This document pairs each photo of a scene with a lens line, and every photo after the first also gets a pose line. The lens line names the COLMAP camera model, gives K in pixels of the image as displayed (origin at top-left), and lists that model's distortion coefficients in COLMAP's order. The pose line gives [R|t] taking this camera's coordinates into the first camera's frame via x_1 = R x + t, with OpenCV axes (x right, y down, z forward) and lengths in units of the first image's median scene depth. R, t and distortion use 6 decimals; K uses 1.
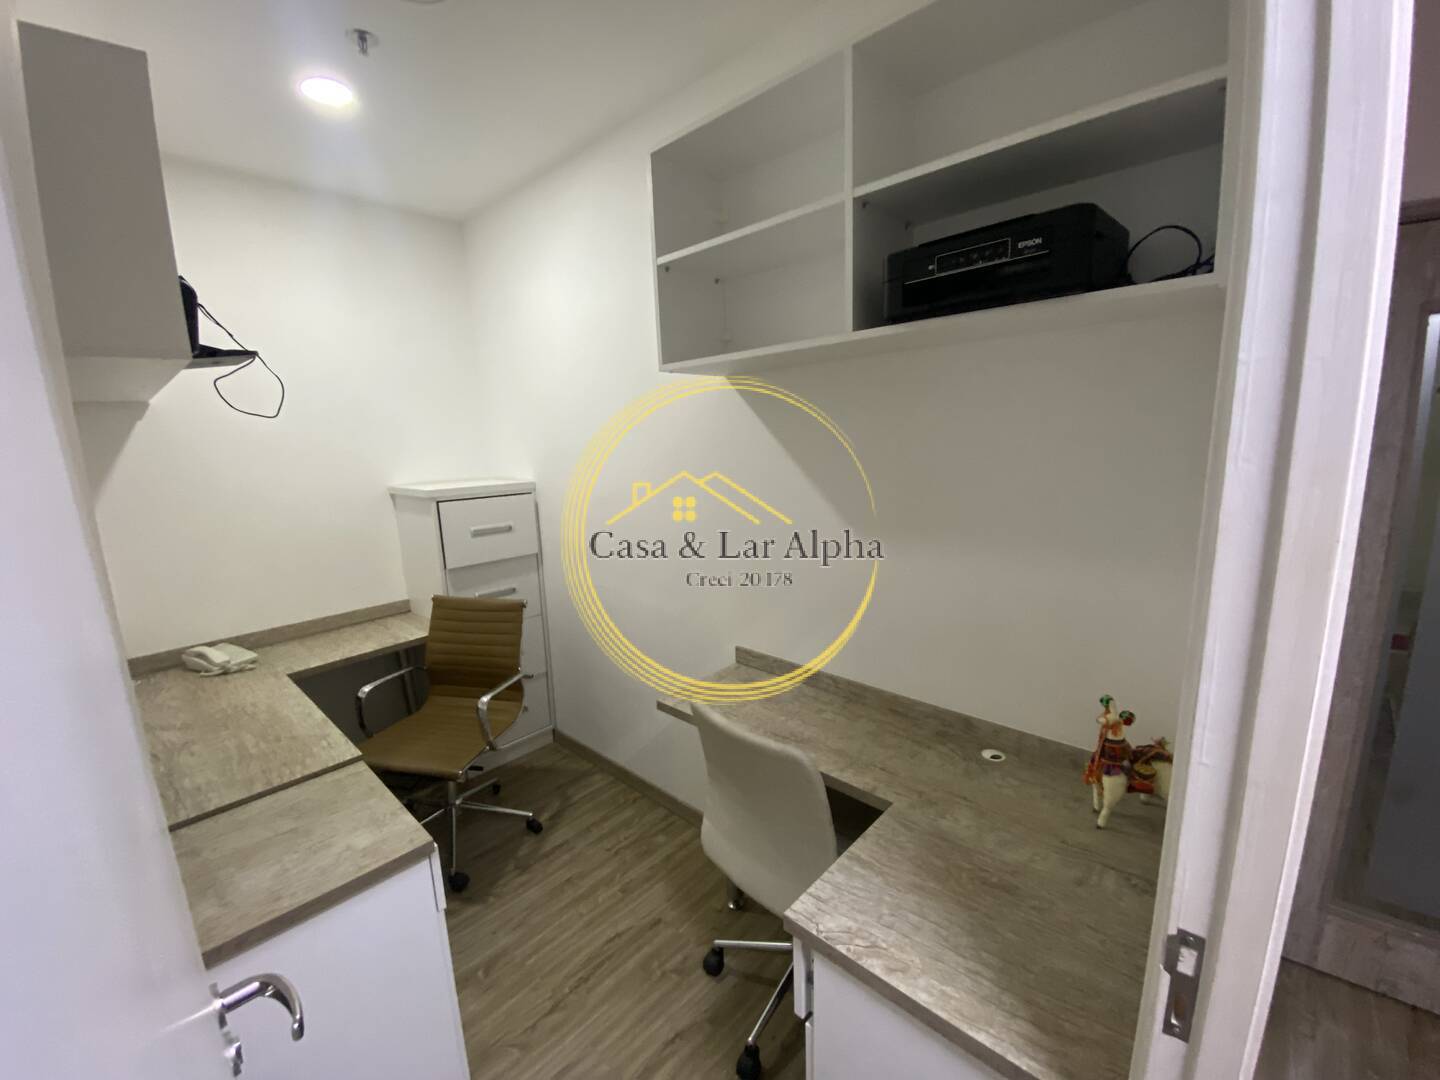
lens RADIAL K [[592.3, 0, 716.6], [0, 592.3, 541.7], [0, 0, 1]] dist [0.025255, -0.022369]
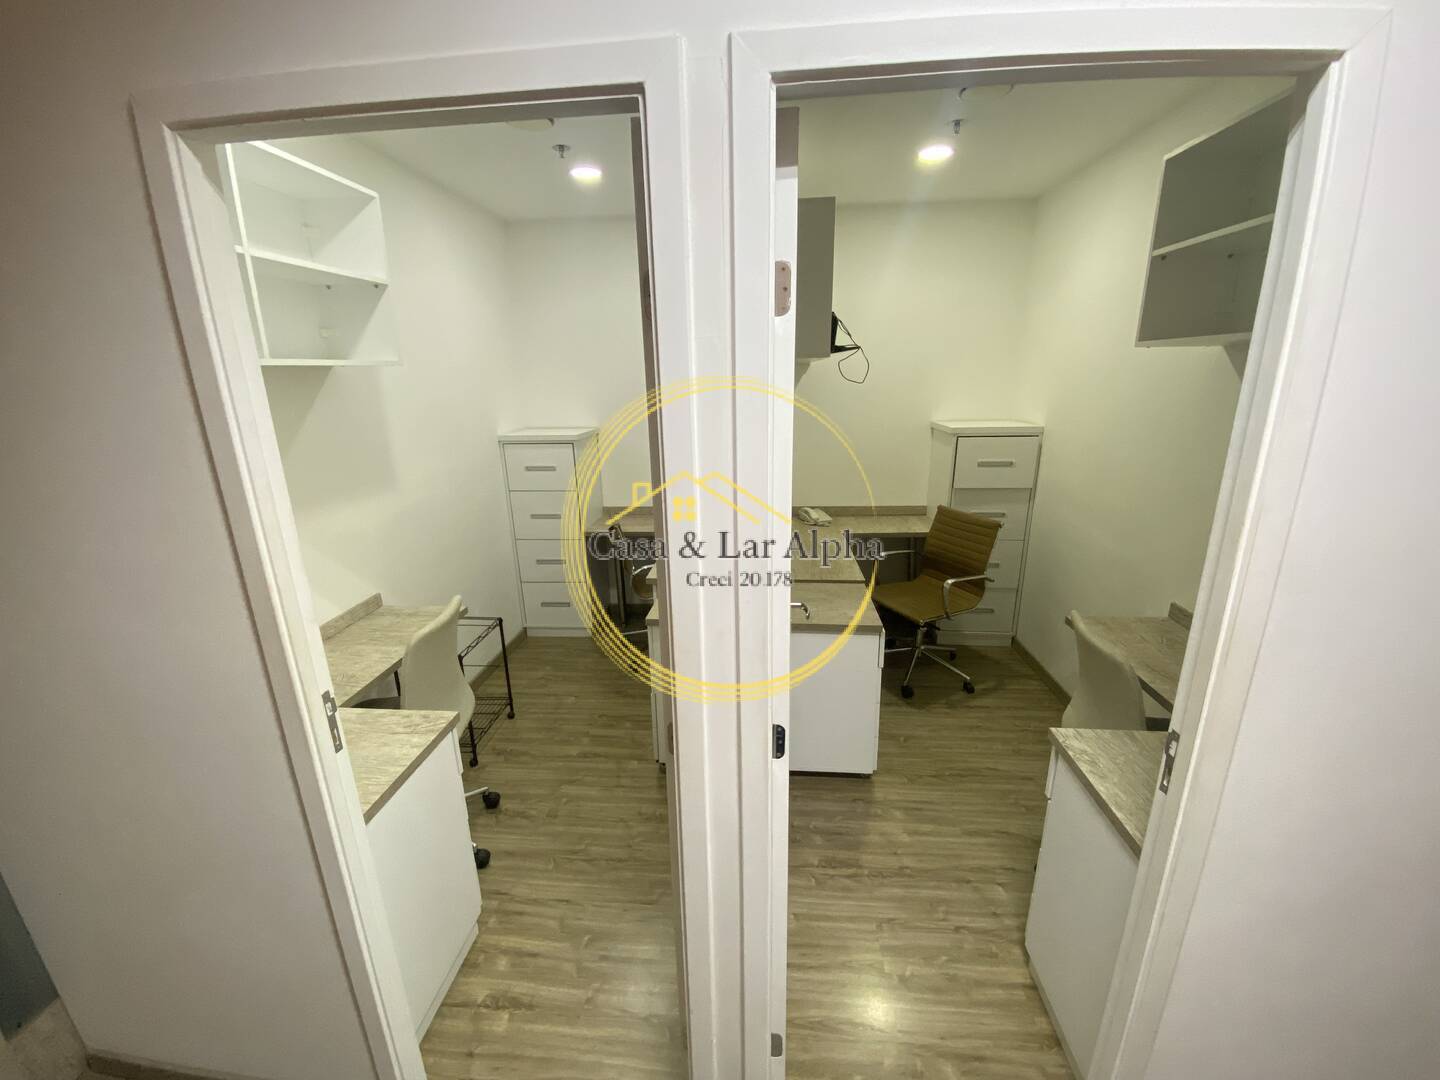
lens RADIAL K [[592.3, 0, 716.6], [0, 592.3, 541.7], [0, 0, 1]] dist [0.025255, -0.022369]
pose [[0.623179, 0.238891, -0.744700, 0.262912], [-0.145356, 0.970994, 0.189846, -0.013479], [0.768452, -0.010061, 0.639828, -0.292003]]
